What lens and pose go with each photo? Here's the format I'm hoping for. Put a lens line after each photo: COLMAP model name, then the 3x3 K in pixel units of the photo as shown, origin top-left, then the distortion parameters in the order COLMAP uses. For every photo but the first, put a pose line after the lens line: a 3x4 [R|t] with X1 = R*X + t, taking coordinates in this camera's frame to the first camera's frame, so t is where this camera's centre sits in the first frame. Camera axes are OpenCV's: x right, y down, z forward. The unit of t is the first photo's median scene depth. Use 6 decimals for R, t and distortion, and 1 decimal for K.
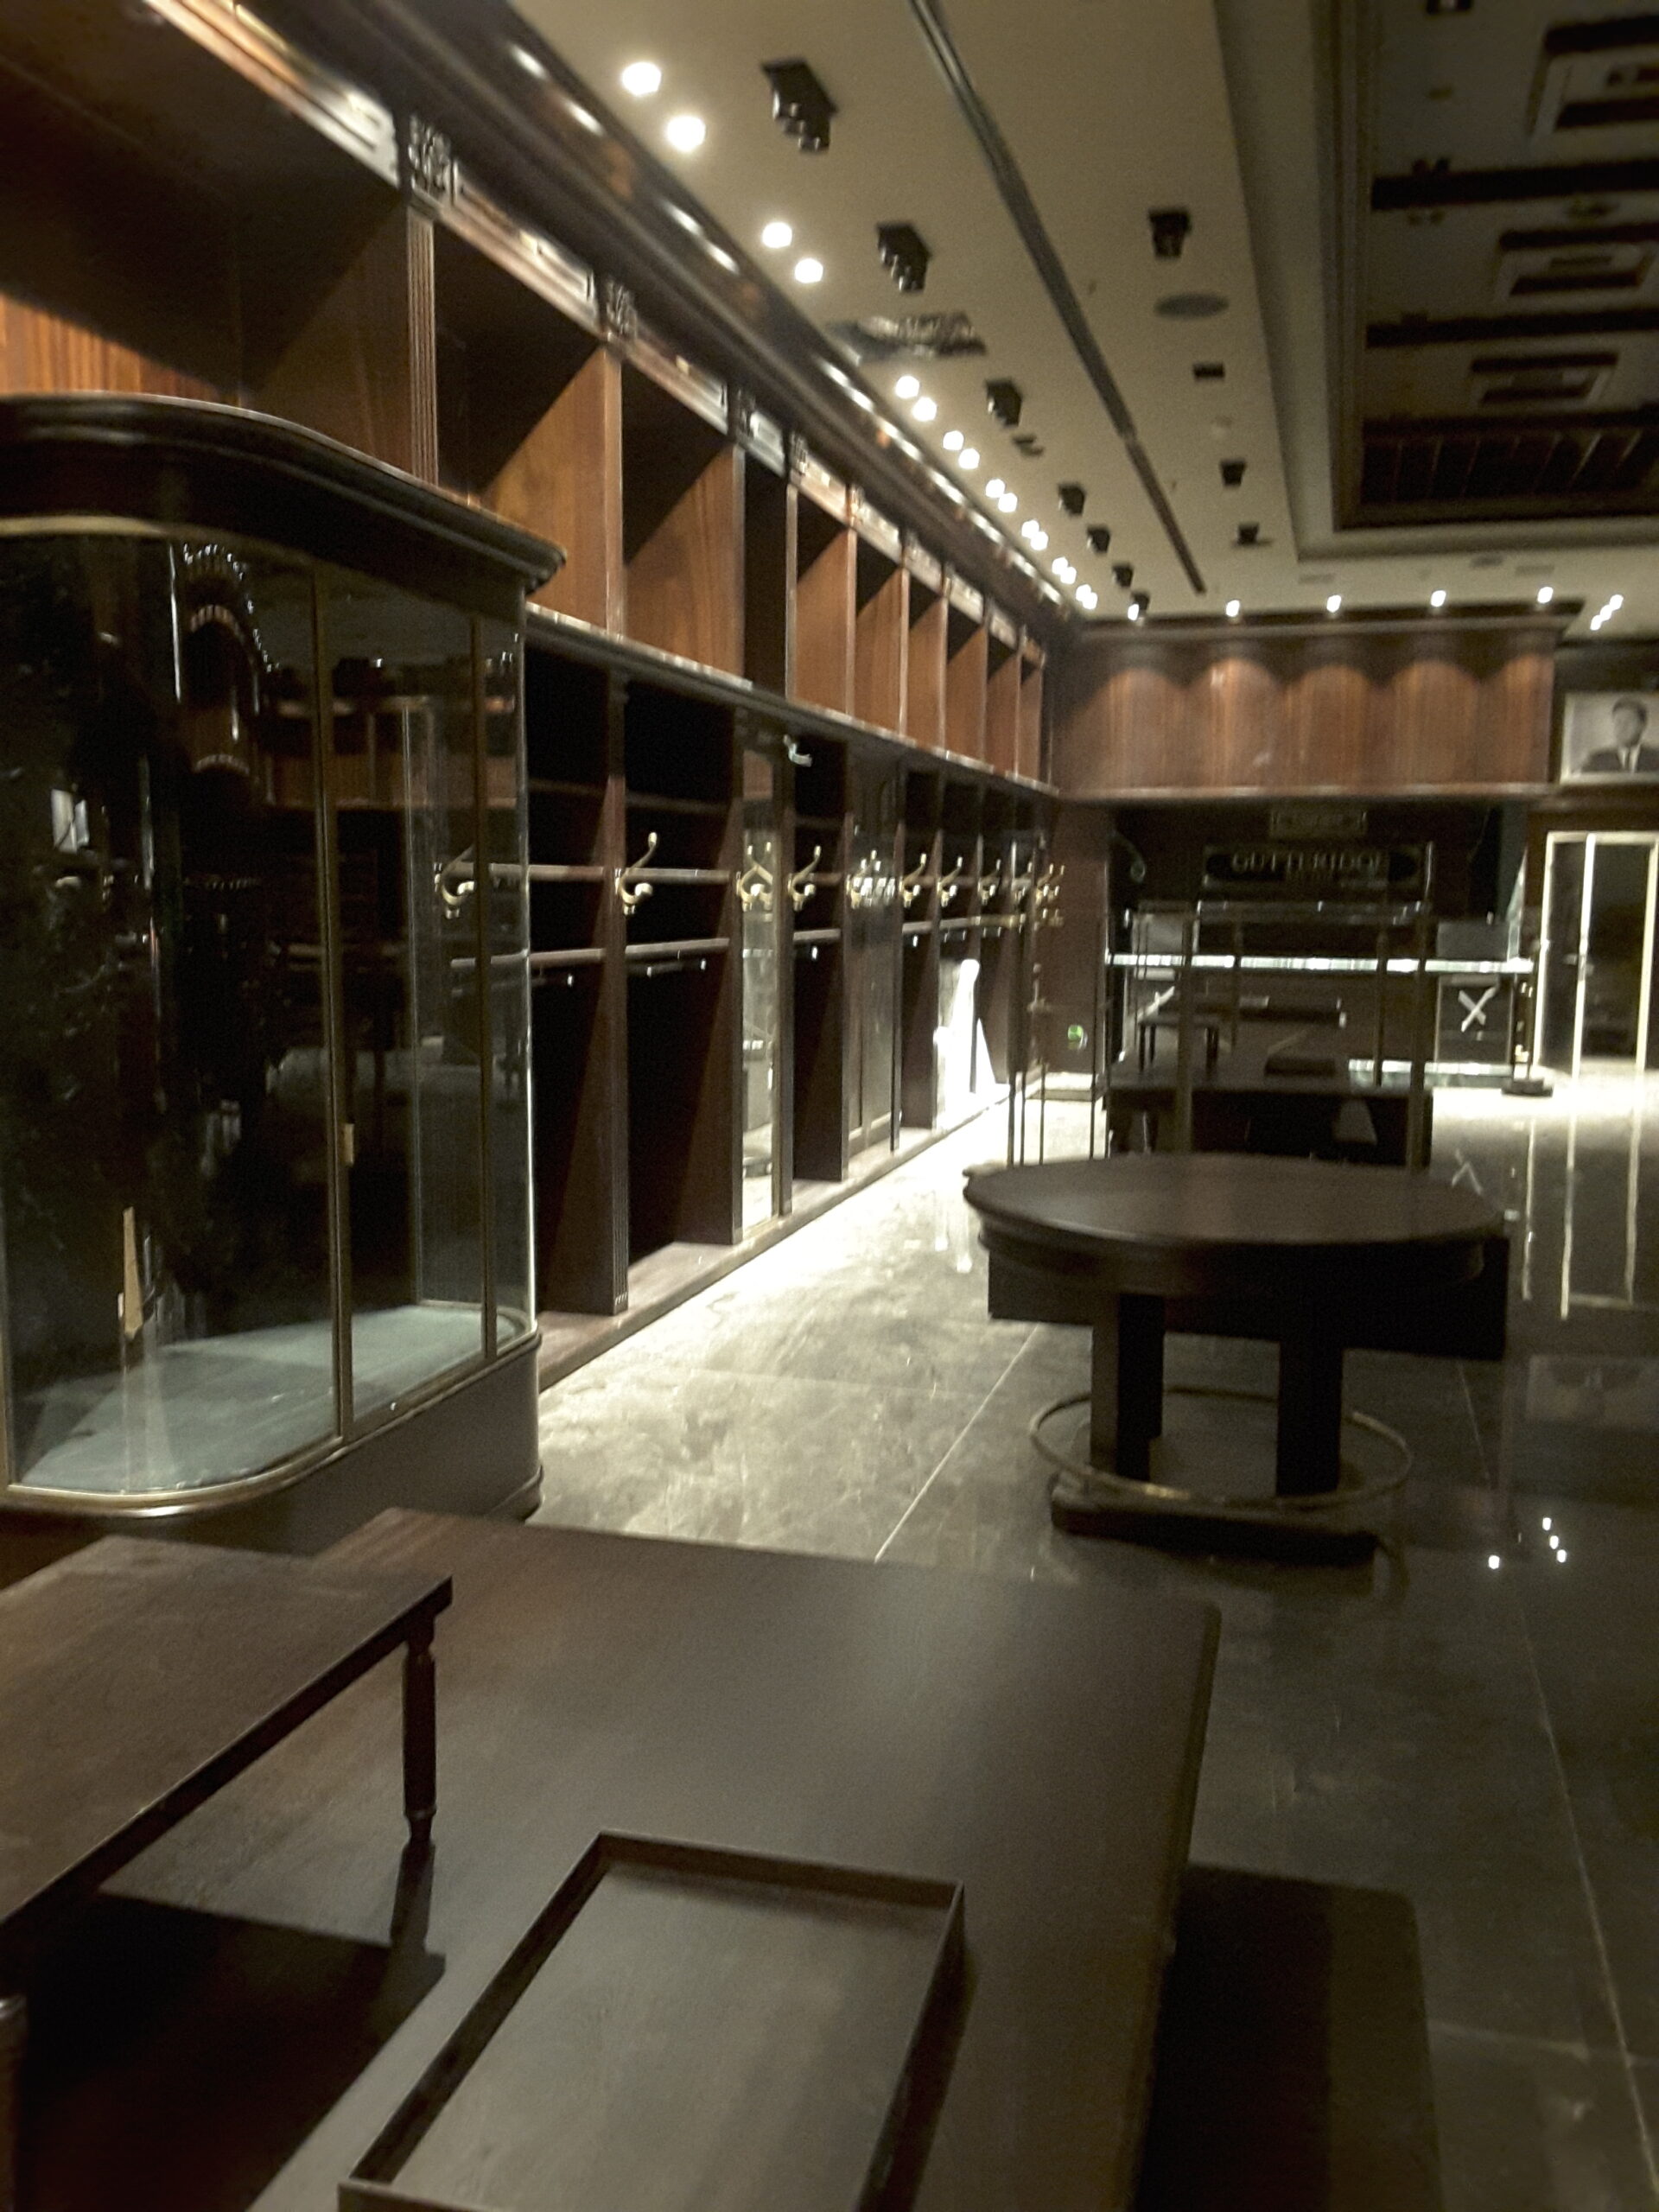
lens RADIAL K [[1775.1, 0, 822.6], [0, 1775.1, 1098.4], [0, 0, 1]] dist [0.131302, -0.219418]
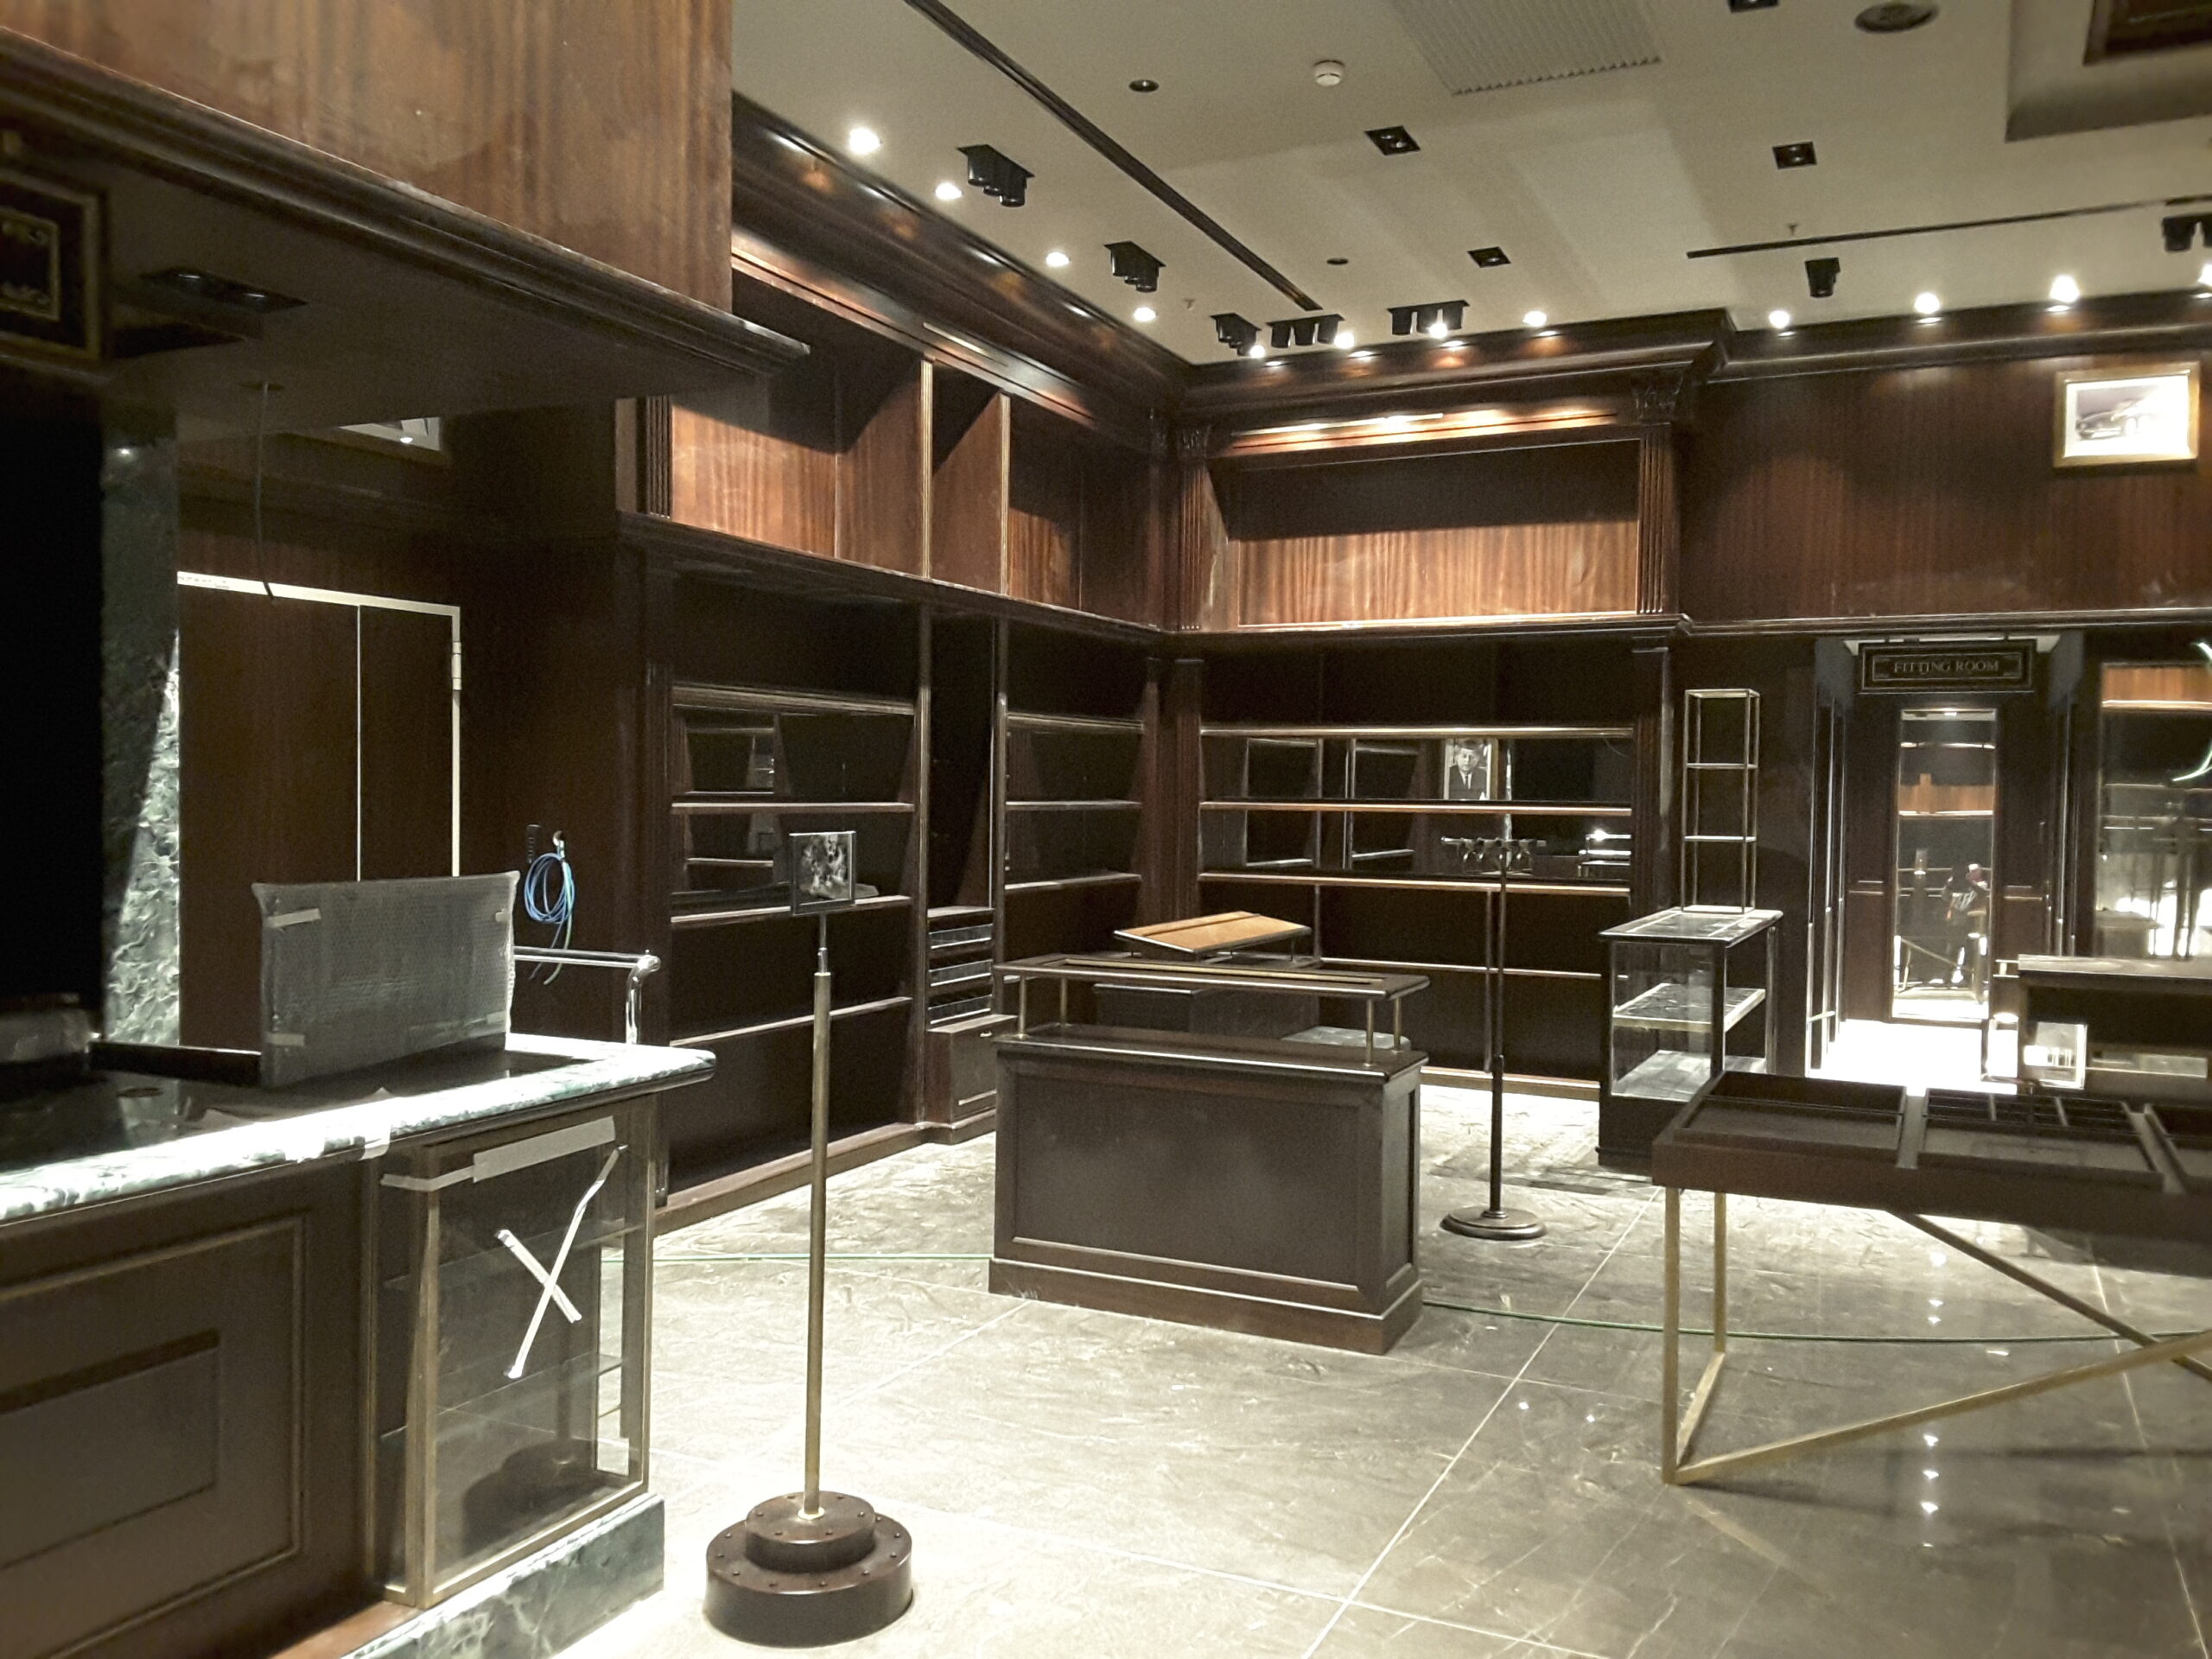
lens RADIAL K [[1775.1, 0, 1106.0], [0, 1775.1, 829.5], [0, 0, 1]] dist [0.131302, -0.219418]
pose [[0.168217, -0.031581, 0.985244, 0.161067], [0.106588, 0.994209, 0.013670, -0.099943], [-0.979970, 0.102716, 0.170609, 0.891190]]
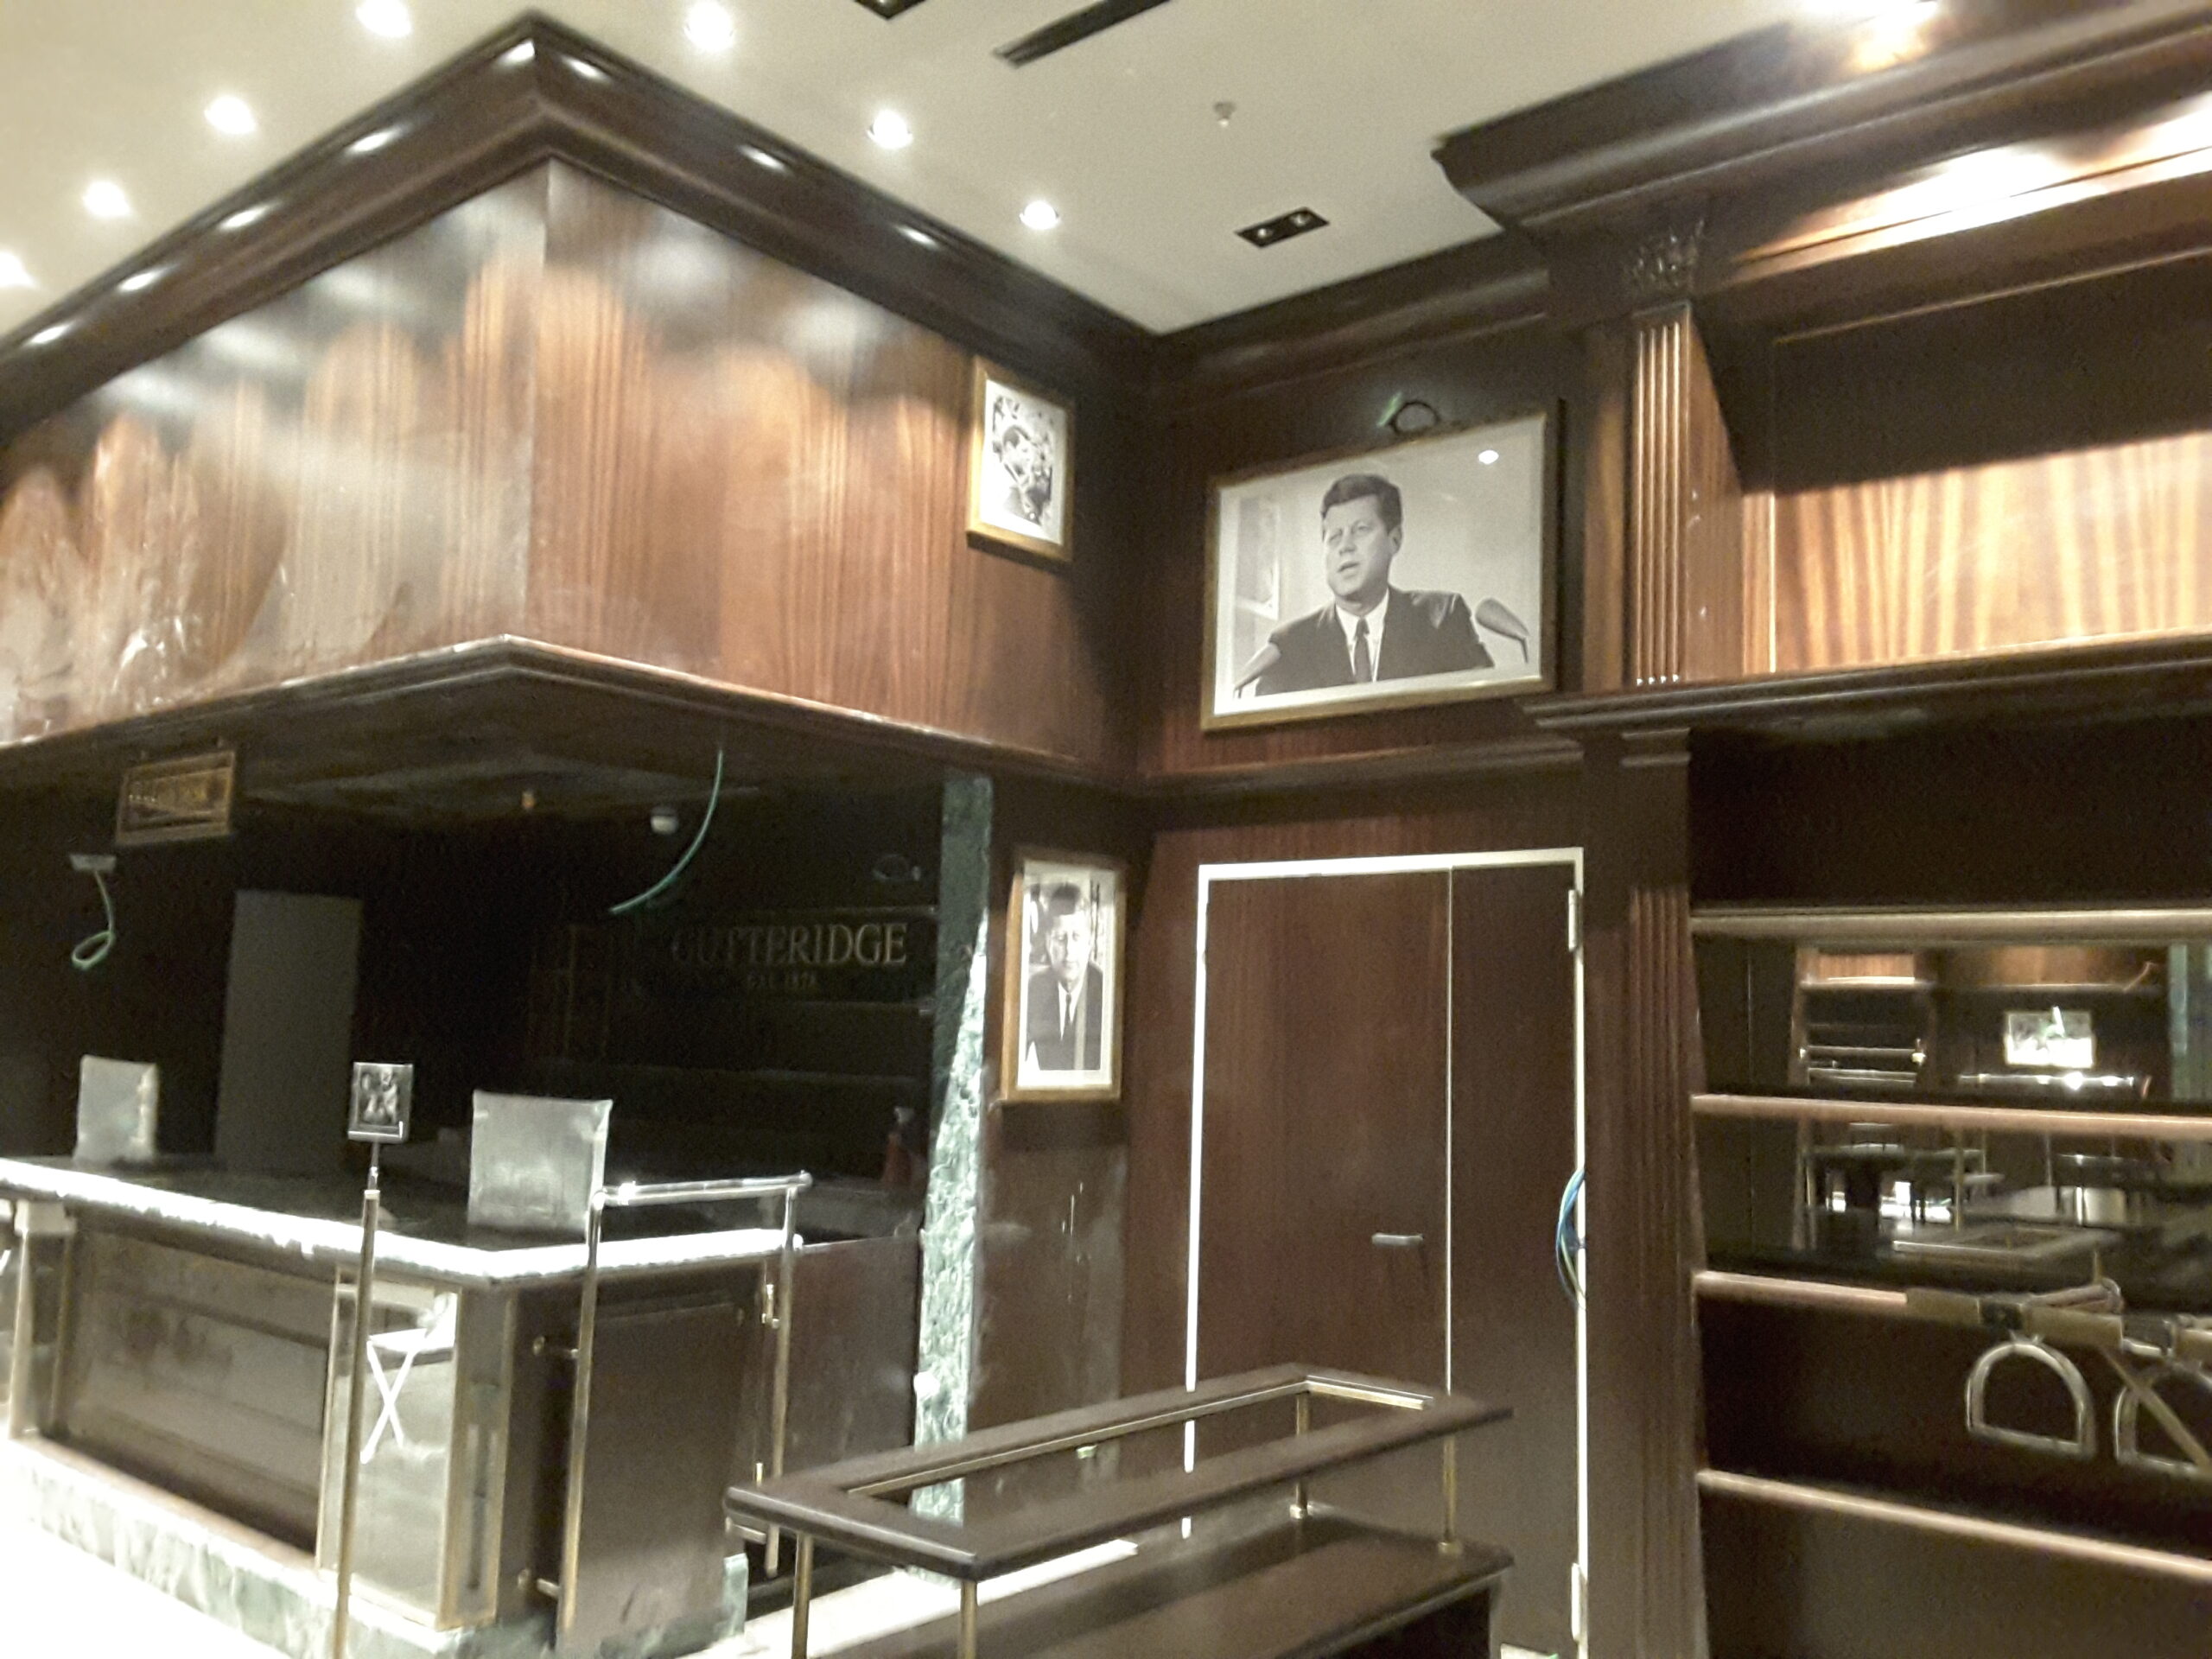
lens RADIAL K [[1775.1, 0, 1106.0], [0, 1775.1, 829.5], [0, 0, 1]] dist [0.131302, -0.219418]
pose [[0.910626, -0.030022, -0.412139, 0.593893], [-0.070799, 0.971275, -0.227185, -0.081001], [0.407121, 0.236060, 0.882343, 0.765821]]
